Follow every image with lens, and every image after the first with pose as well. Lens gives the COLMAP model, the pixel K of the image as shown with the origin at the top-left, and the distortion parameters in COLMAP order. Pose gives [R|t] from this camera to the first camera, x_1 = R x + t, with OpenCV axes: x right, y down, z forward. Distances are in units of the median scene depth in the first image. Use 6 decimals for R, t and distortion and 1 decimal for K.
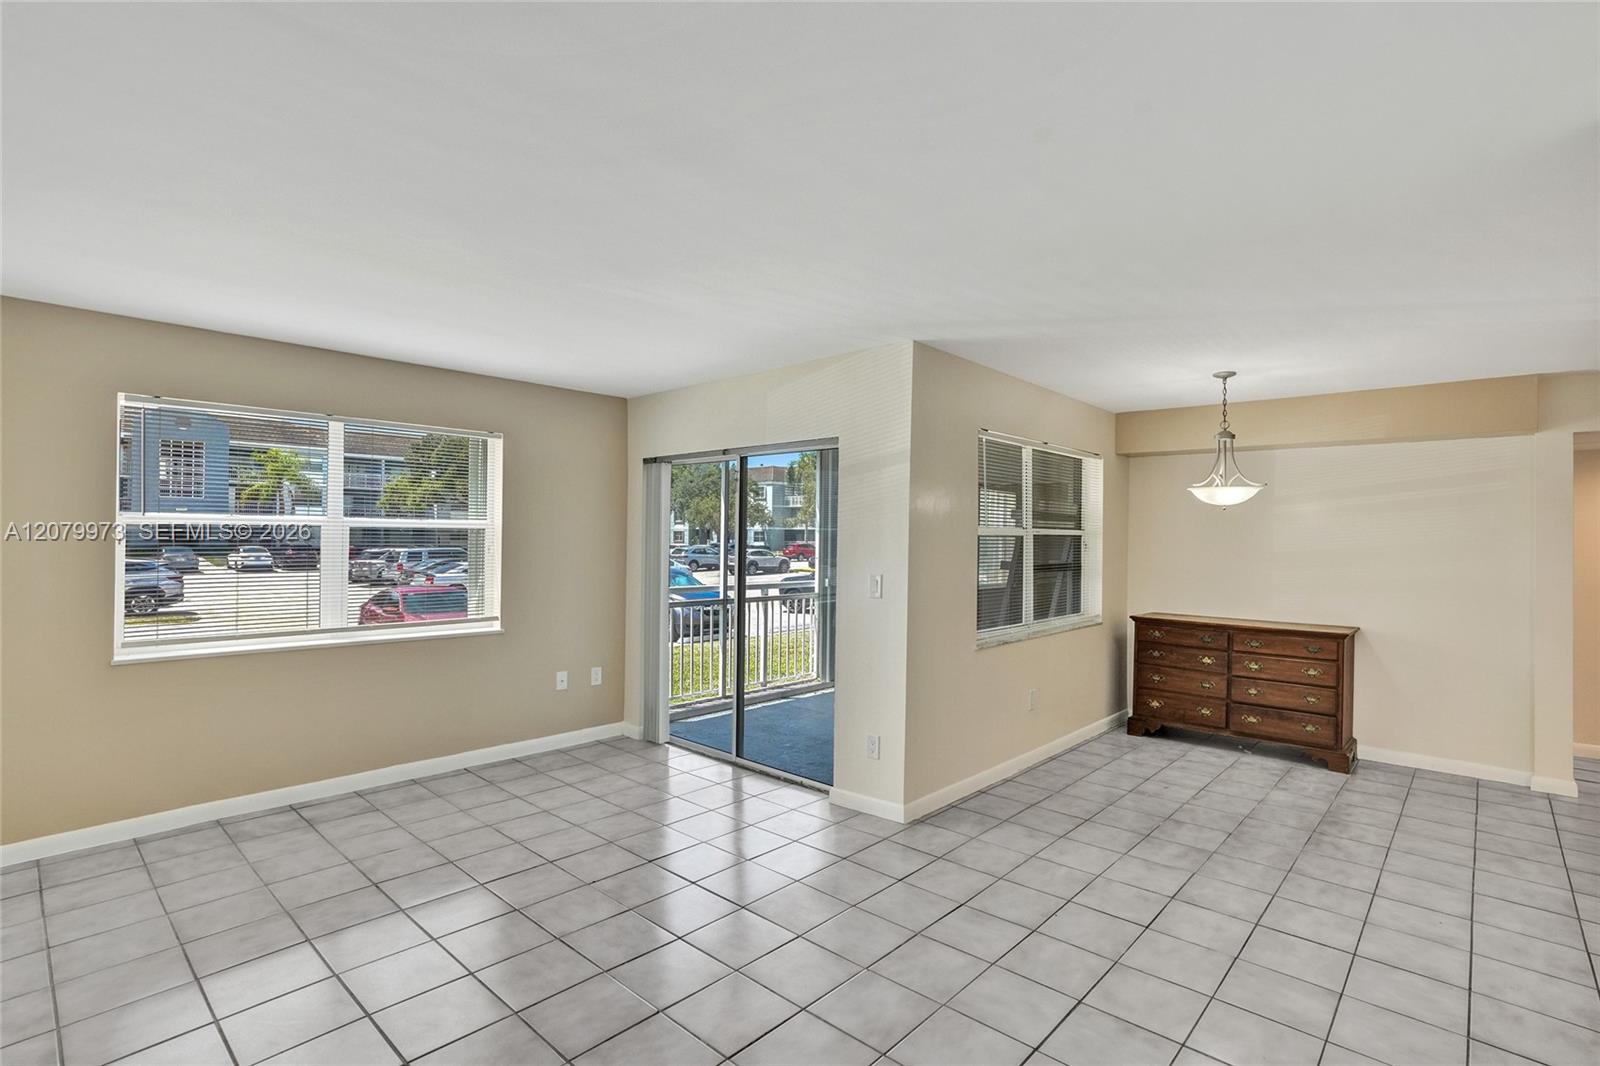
lens RADIAL K [[757.9, 0, 806.0], [0, 757.9, 522.7], [0, 0, 1]] dist [-0.048868, 0.026384]
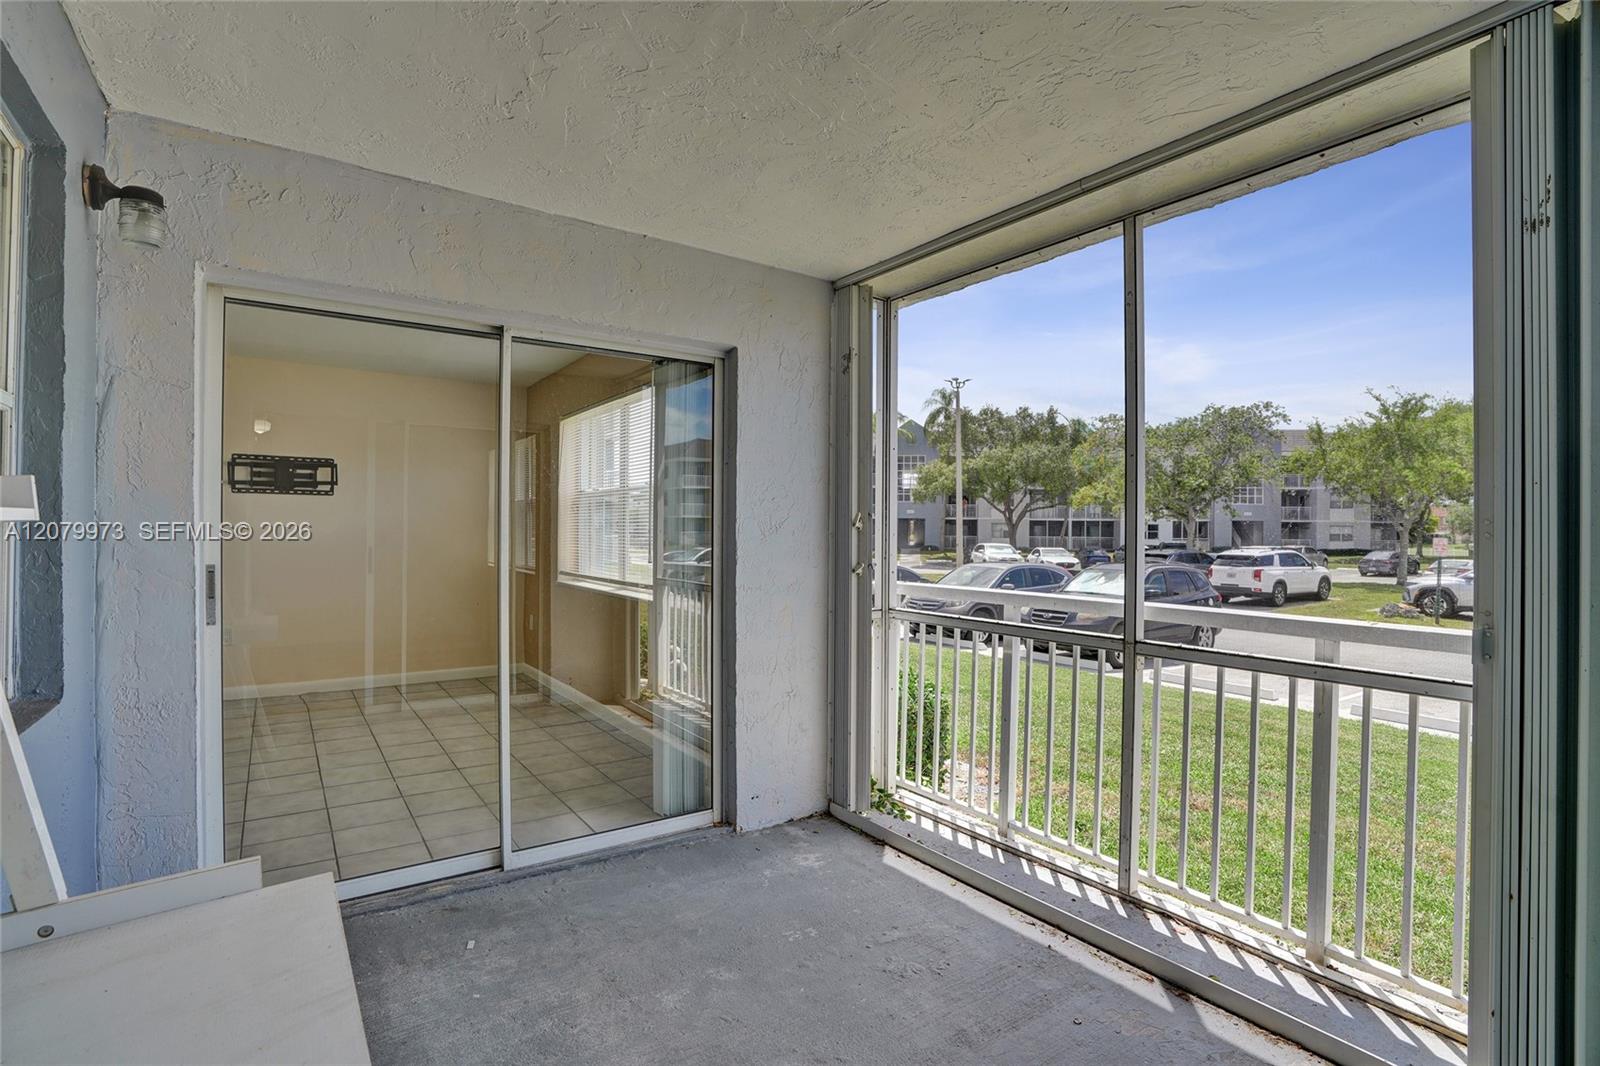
lens RADIAL K [[753.4, 0, 800.0], [0, 753.4, 533.0], [0, 0, 1]] dist [-0.066040, 0.025570]
pose [[-0.200990, -0.008767, -0.979554, 0.439282], [0.010590, 0.999882, -0.011122, 0.079048], [0.979536, -0.012608, -0.200873, 1.403353]]
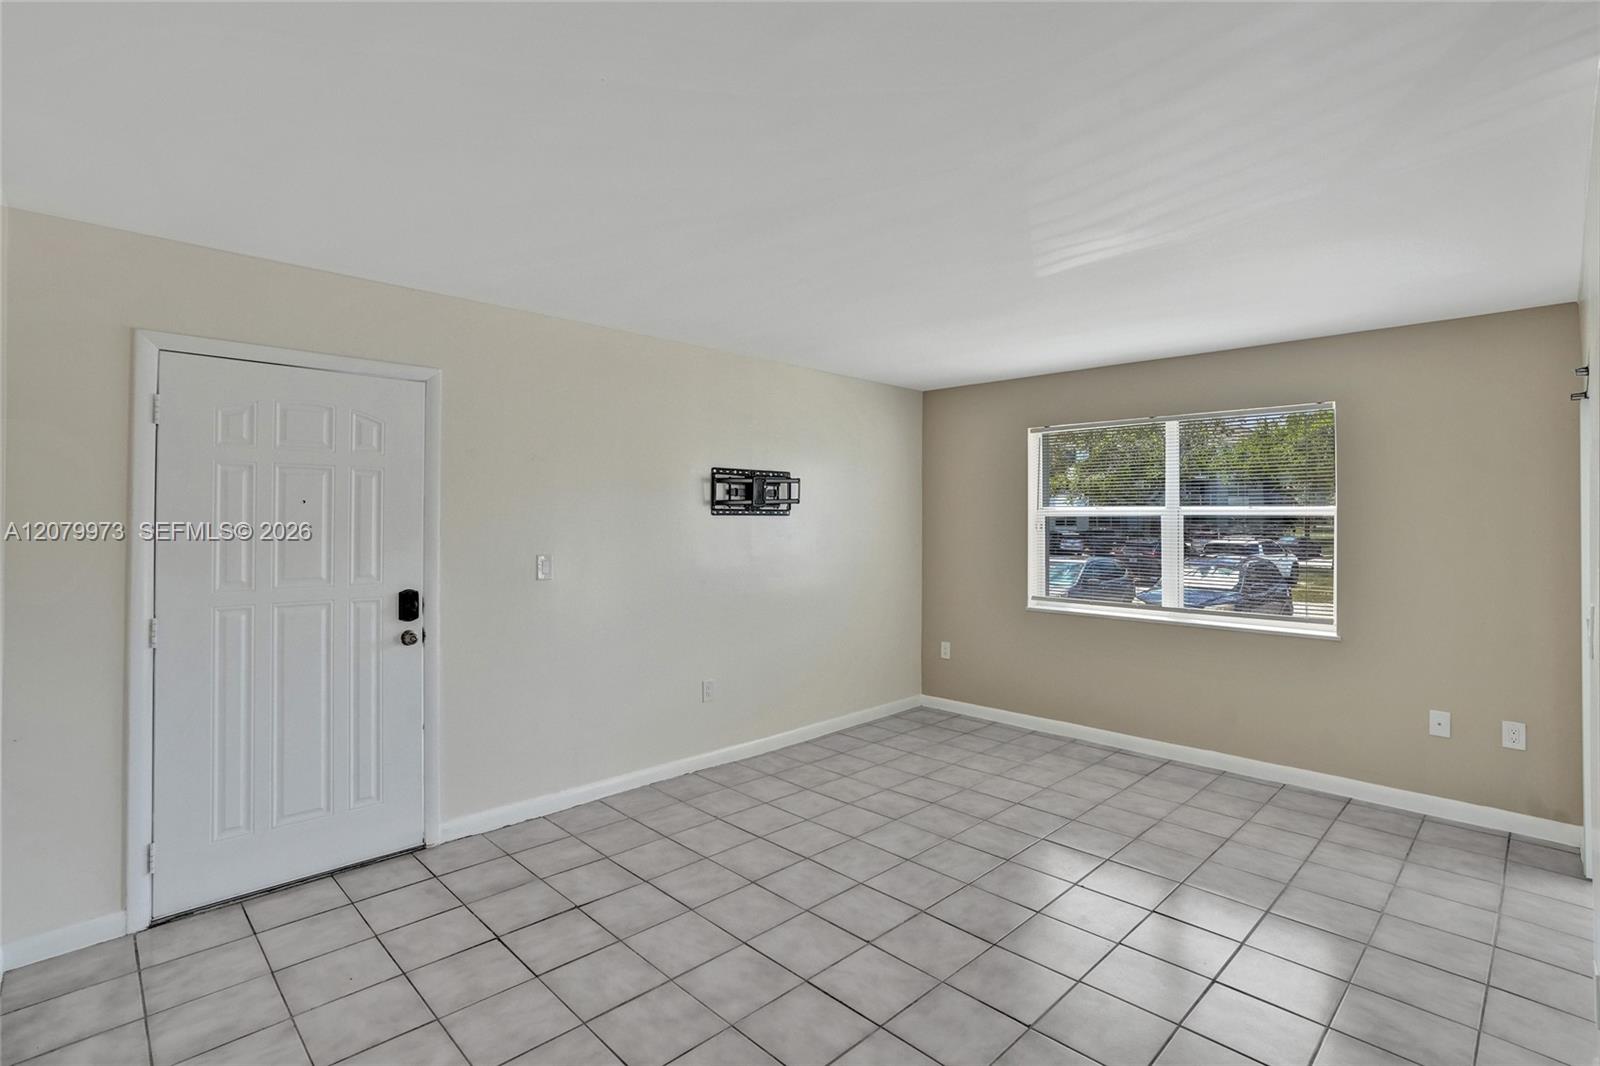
lens RADIAL K [[757.9, 0, 806.0], [0, 757.9, 522.7], [0, 0, 1]] dist [-0.048868, 0.026384]
pose [[-0.047680, -0.002231, -0.998860, 0.463404], [0.017726, 0.999838, -0.003079, 0.009405], [0.998705, -0.017853, -0.047633, 0.480557]]
